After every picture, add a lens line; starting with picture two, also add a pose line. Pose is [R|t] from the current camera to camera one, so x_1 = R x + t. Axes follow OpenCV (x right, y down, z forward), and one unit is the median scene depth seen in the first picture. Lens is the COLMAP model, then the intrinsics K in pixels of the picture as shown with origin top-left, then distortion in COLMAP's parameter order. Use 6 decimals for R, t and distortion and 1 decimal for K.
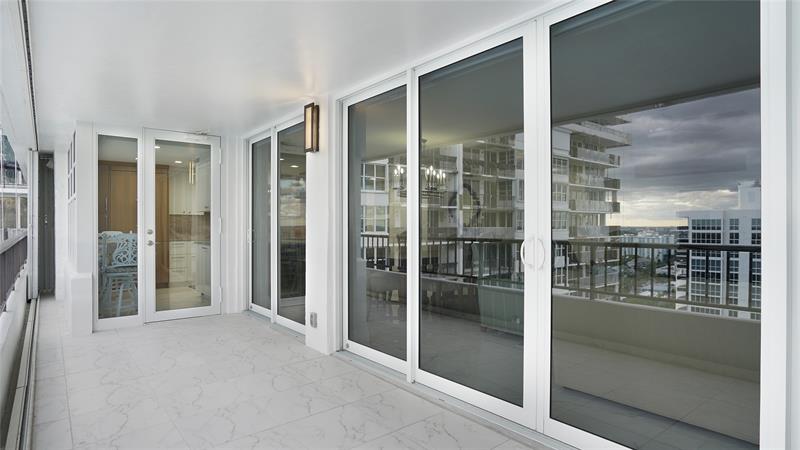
lens RADIAL K [[445.2, 0, 400.0], [0, 445.2, 225.0], [0, 0, 1]] dist [-0.035650, 0.028302]
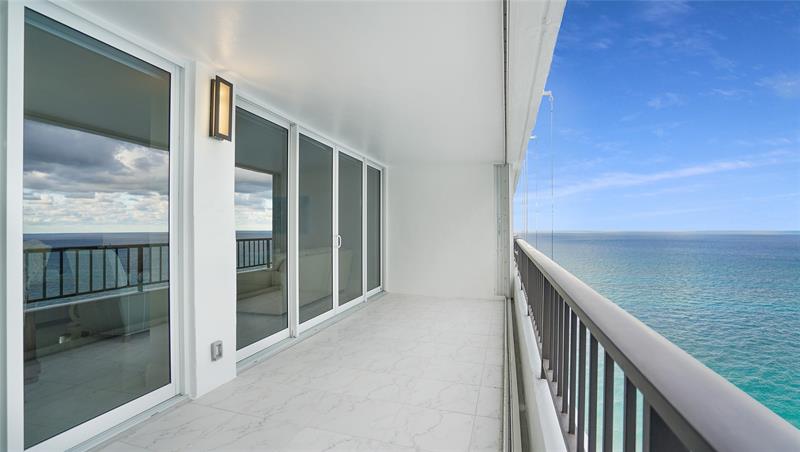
lens RADIAL K [[370.5, 0, 399.7], [0, 370.5, 227.3], [0, 0, 1]] dist [-0.059000, 0.022309]
pose [[-0.578037, 0.007594, 0.815975, -1.057551], [0.009613, 0.999951, -0.002496, -0.001623], [-0.815954, 0.006401, -0.578082, 1.284003]]
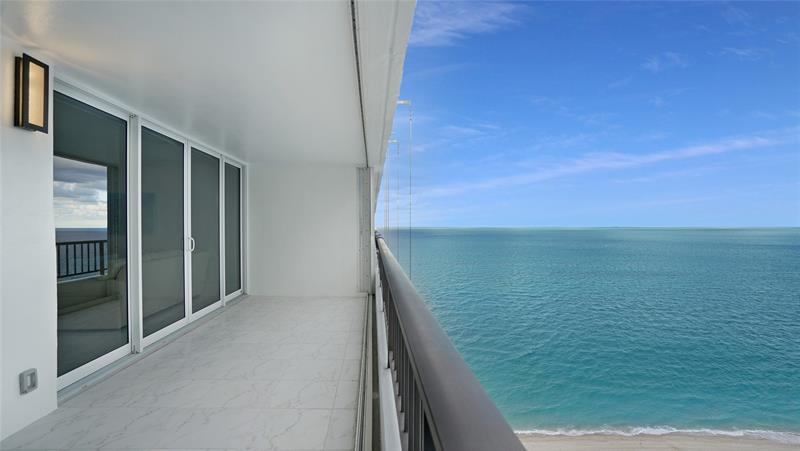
lens RADIAL K [[372.3, 0, 398.9], [0, 372.3, 226.6], [0, 0, 1]] dist [-0.053923, 0.019326]
pose [[-0.818773, 0.000522, 0.574117, -1.110808], [0.009089, 0.999886, 0.012054, -0.022702], [-0.574045, 0.015088, -0.818685, 1.296089]]
